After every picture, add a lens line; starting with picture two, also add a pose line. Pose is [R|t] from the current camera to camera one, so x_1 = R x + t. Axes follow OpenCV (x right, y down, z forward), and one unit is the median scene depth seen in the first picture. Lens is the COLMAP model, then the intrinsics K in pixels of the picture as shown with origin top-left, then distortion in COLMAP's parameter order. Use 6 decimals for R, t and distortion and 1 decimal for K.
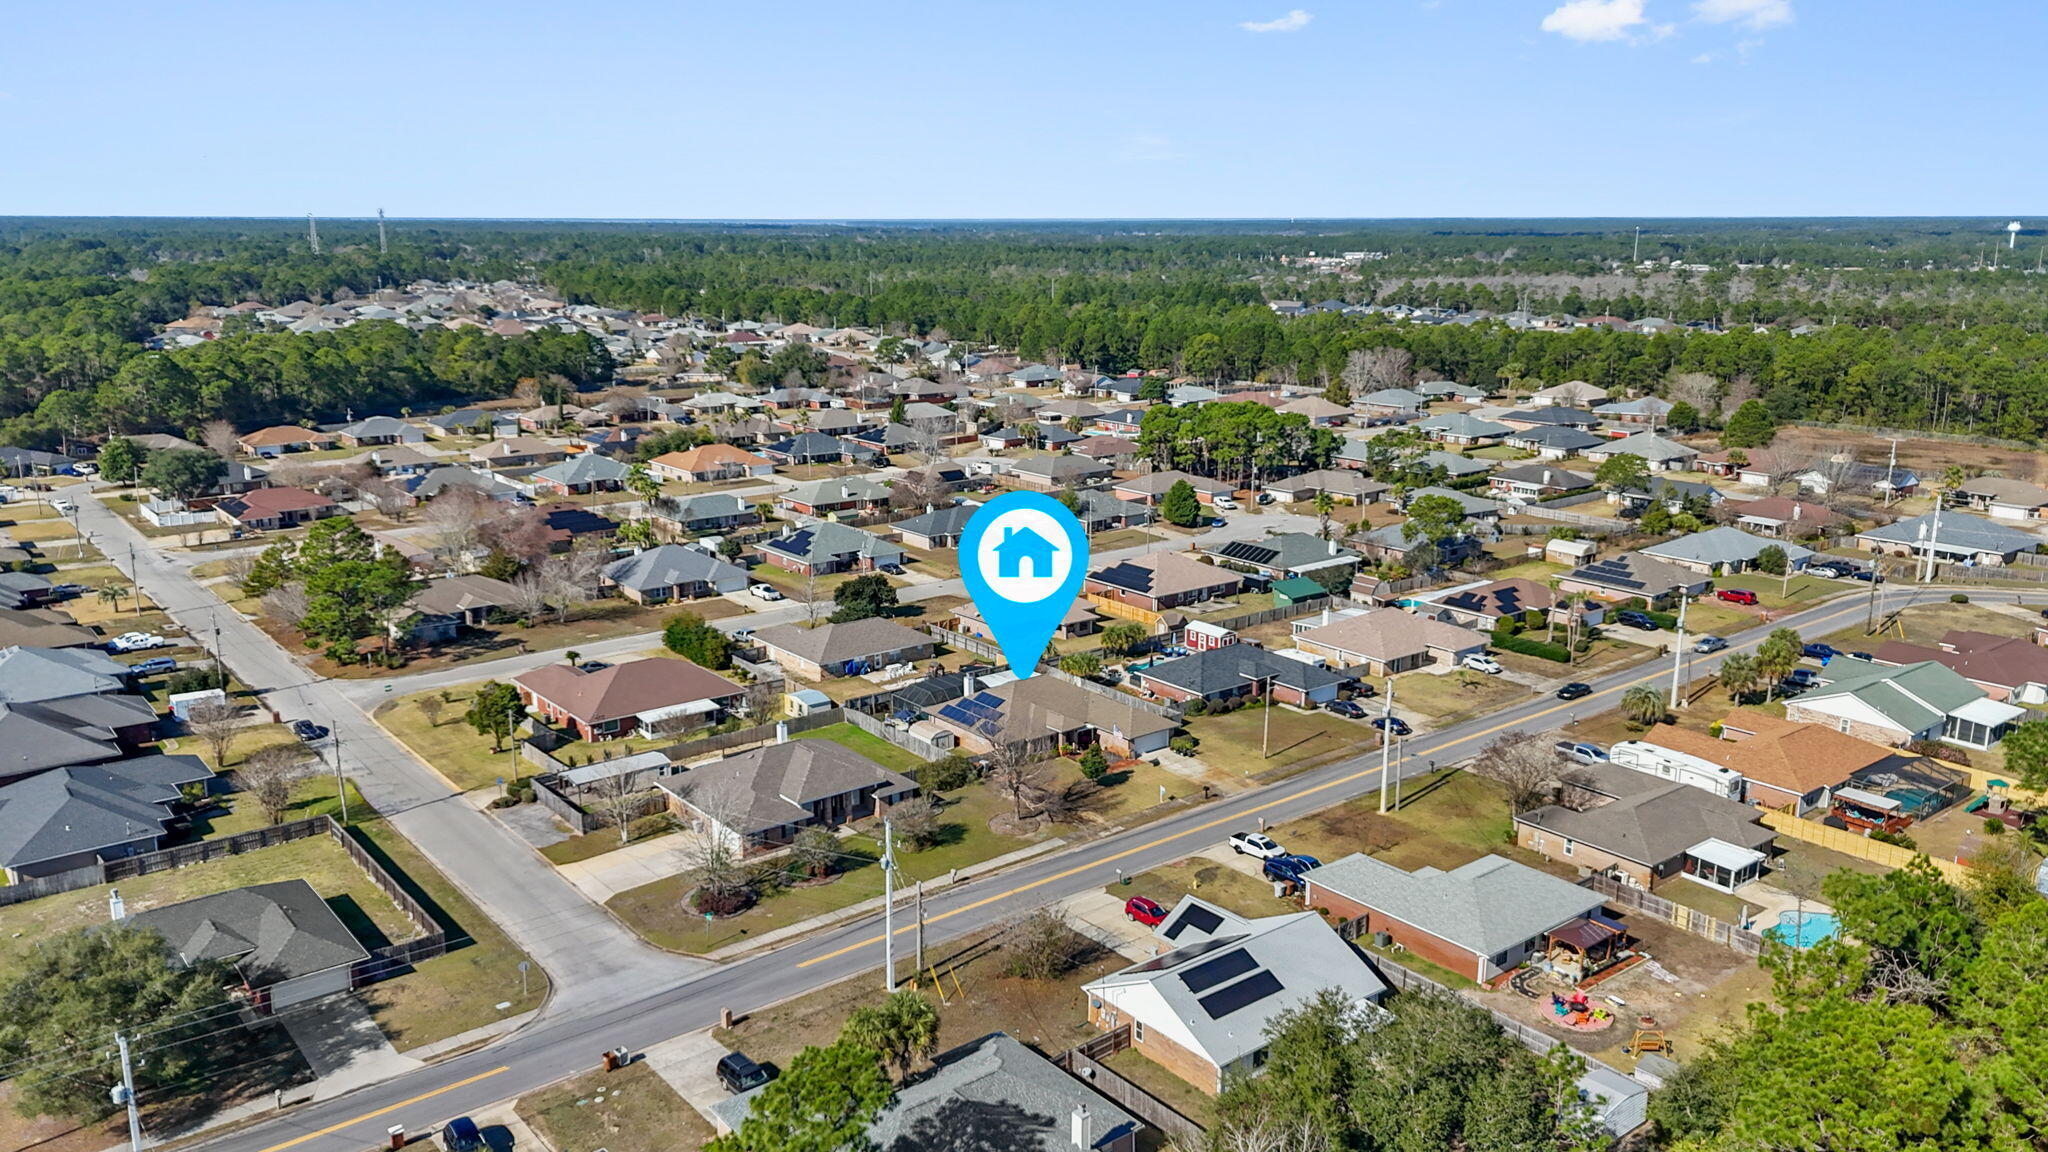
lens RADIAL K [[1637.0, 0, 1024.0], [0, 1637.0, 576.0], [0, 0, 1]] dist [0.030096, -0.011136]
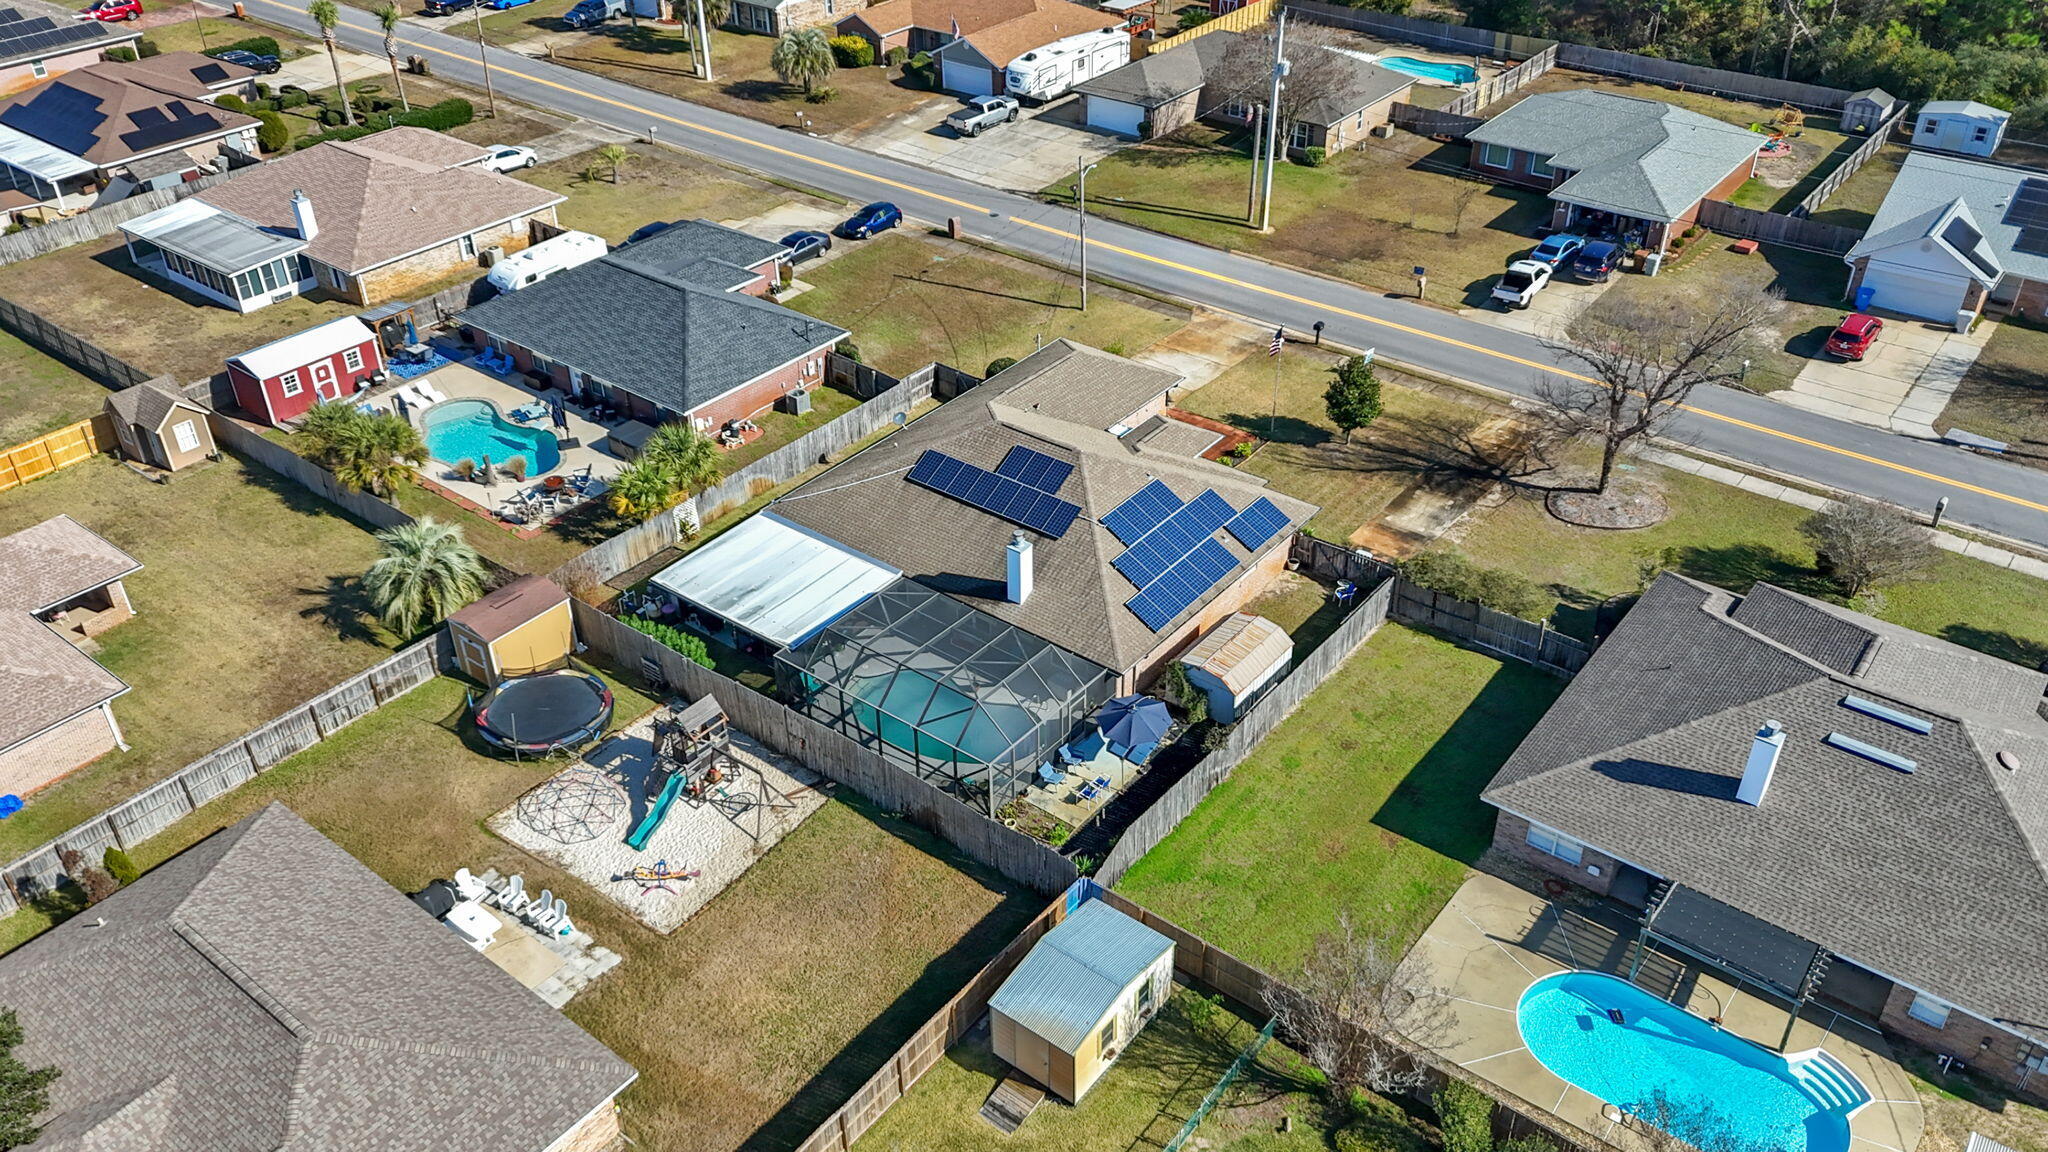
lens RADIAL K [[1637.0, 0, 1024.0], [0, 1637.0, 576.0], [0, 0, 1]] dist [0.030096, -0.011136]
pose [[-0.217926, -0.528582, 0.820432, -0.286442], [0.222282, 0.791662, 0.569089, -0.108590], [-0.950315, 0.306387, -0.055029, 0.902785]]
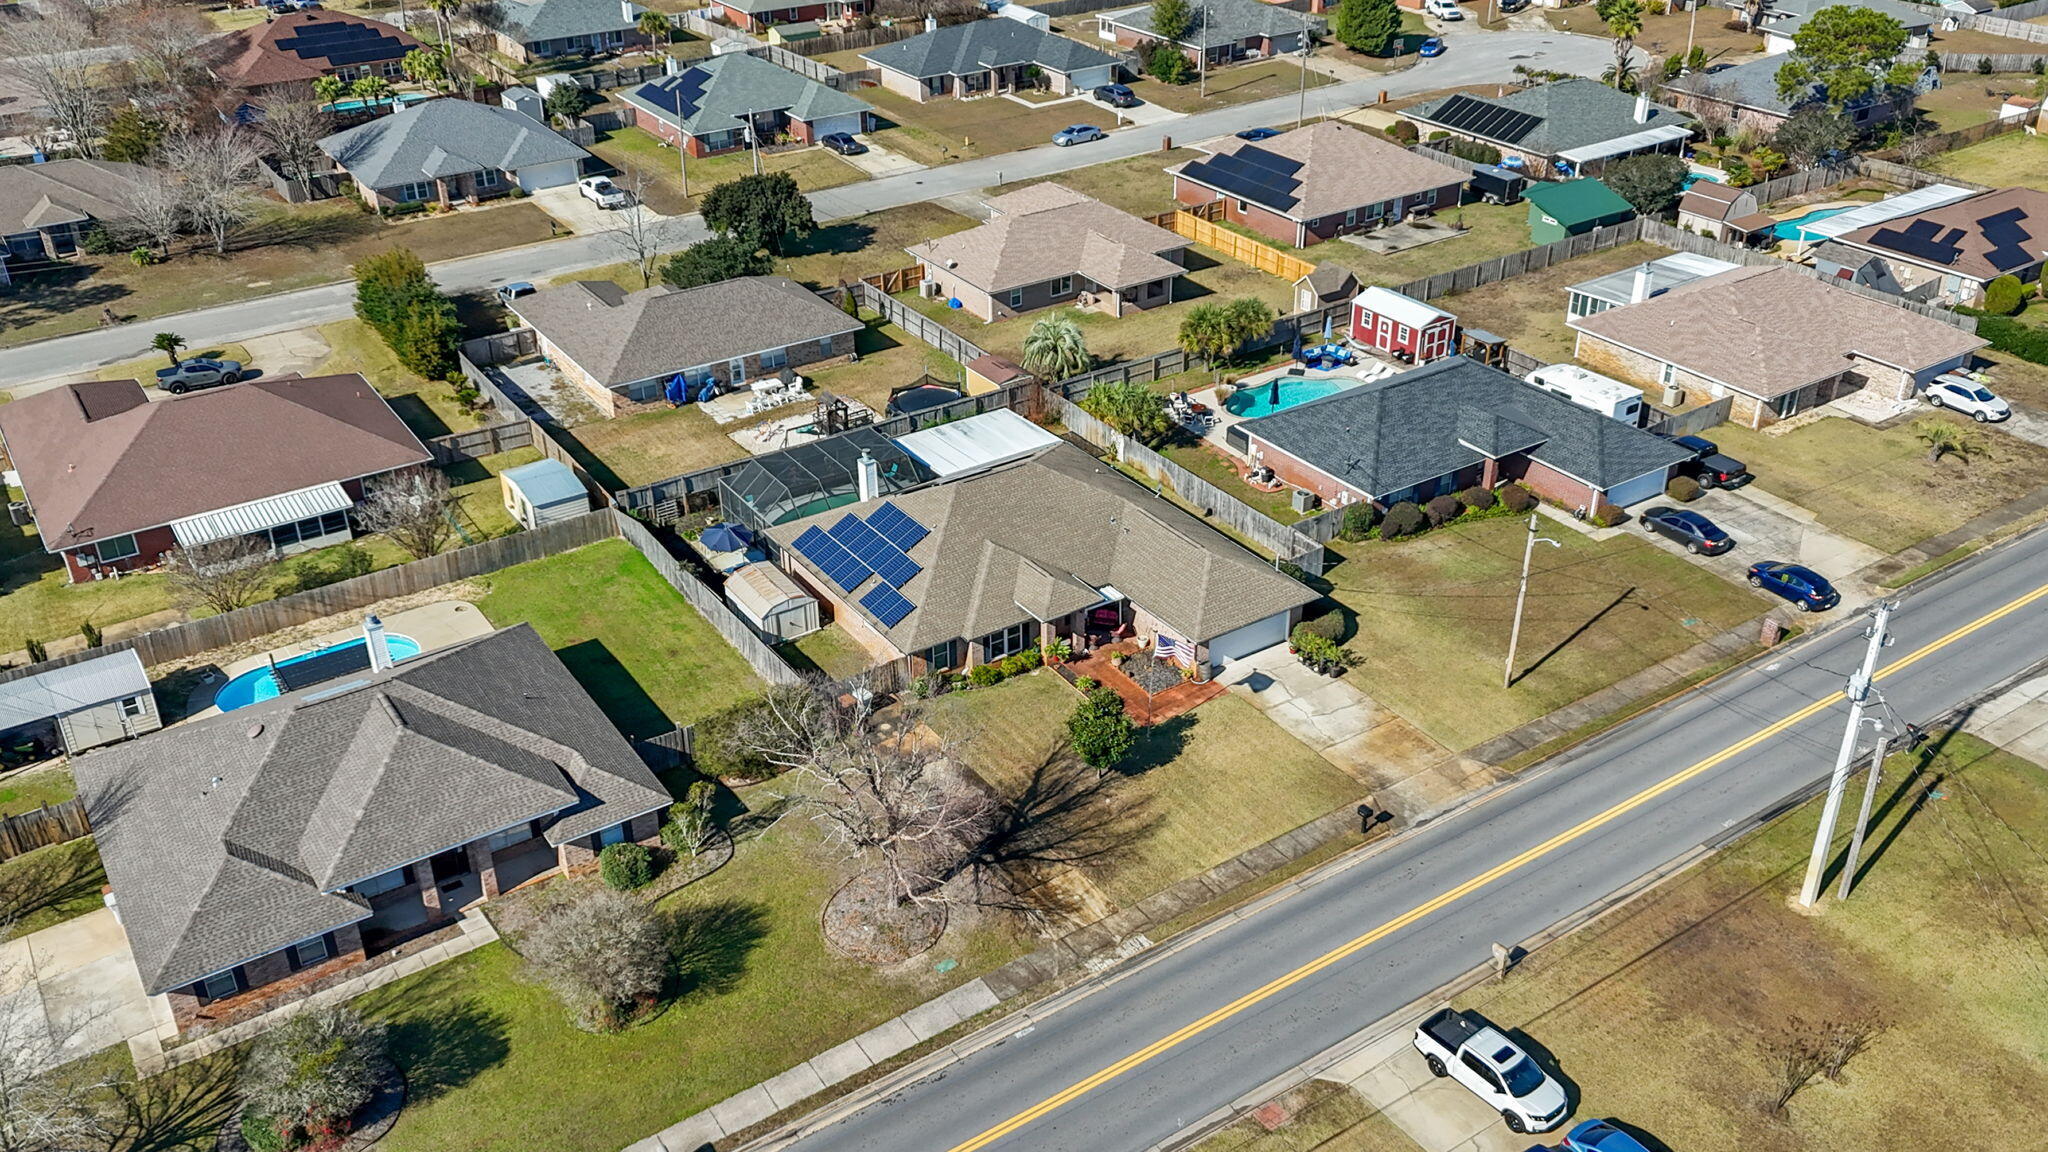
lens RADIAL K [[1637.0, 0, 1024.0], [0, 1637.0, 576.0], [0, 0, 1]] dist [0.030096, -0.011136]
pose [[0.994677, 0.039816, -0.095043, 0.048403], [-0.008516, 0.950942, 0.309253, -0.043678], [0.102694, -0.306798, 0.946218, 0.478353]]
